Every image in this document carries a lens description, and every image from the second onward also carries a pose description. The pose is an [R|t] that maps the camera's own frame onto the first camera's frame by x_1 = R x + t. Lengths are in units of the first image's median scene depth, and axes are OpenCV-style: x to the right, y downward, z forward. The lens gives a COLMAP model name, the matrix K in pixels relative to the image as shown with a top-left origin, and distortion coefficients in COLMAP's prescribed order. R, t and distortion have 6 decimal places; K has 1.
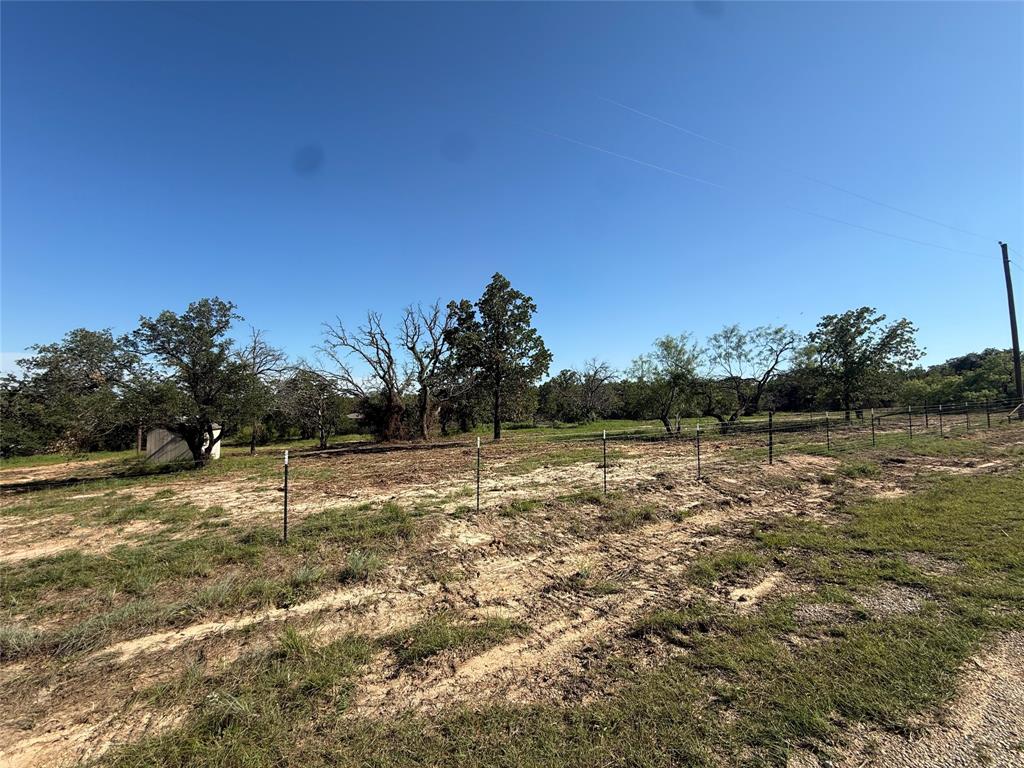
lens RADIAL K [[408.4, 0, 512.0], [0, 408.4, 384.9], [0, 0, 1]] dist [-0.002456, 0.000379]
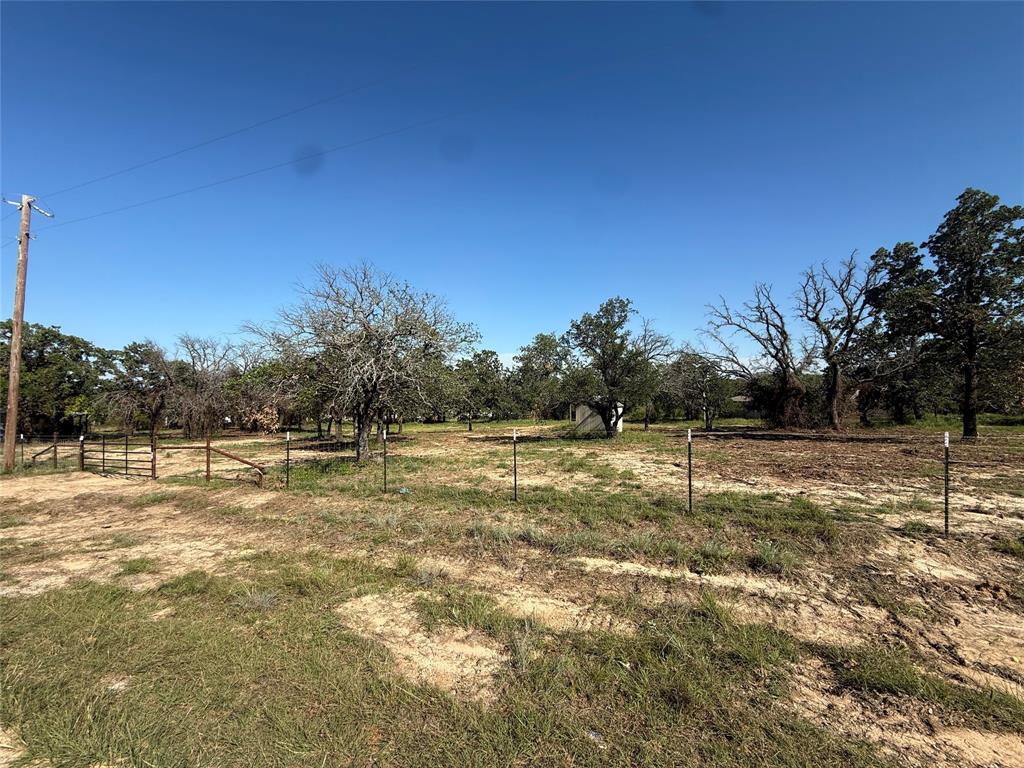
lens RADIAL K [[408.4, 0, 512.7], [0, 408.4, 385.0], [0, 0, 1]] dist [-0.002456, 0.000379]
pose [[0.644988, -0.002071, -0.764190, -0.014315], [0.035710, 0.998986, 0.027433, -0.000375], [0.763358, -0.044983, 0.644407, -0.016770]]
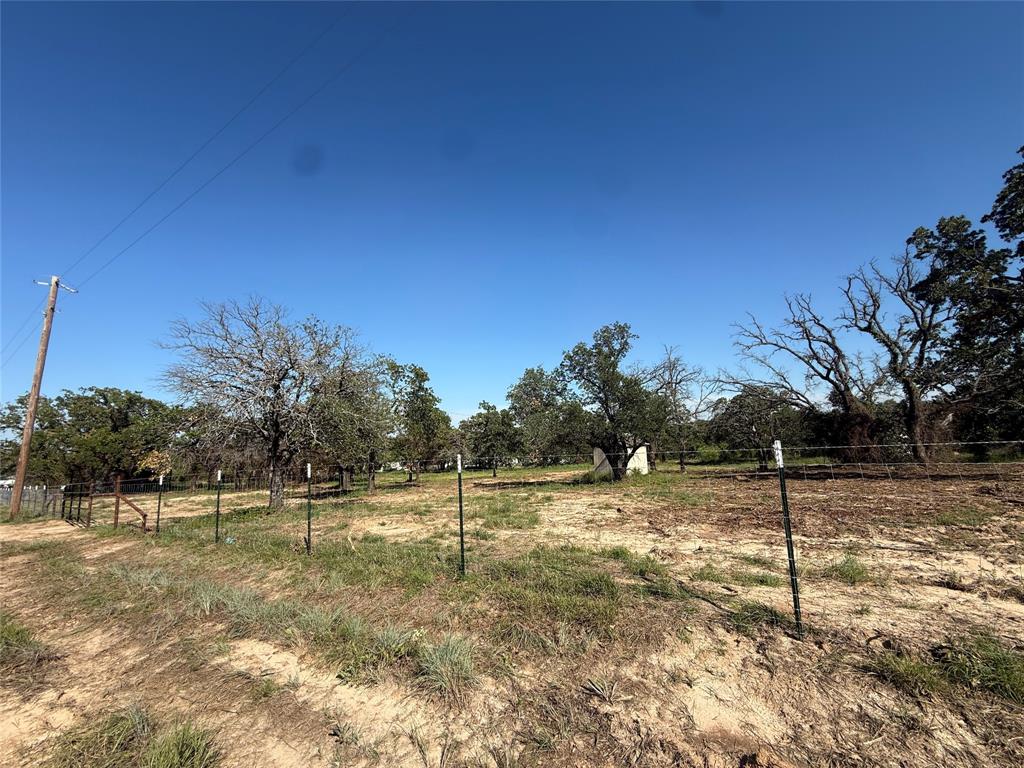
lens RADIAL K [[408.4, 0, 514.8], [0, 408.4, 389.7], [0, 0, 1]] dist [-0.002456, 0.000379]
pose [[0.494685, -0.113753, -0.861596, 0.074245], [0.078033, 0.993206, -0.086327, 0.047771], [0.865562, -0.024528, 0.500200, 0.298435]]
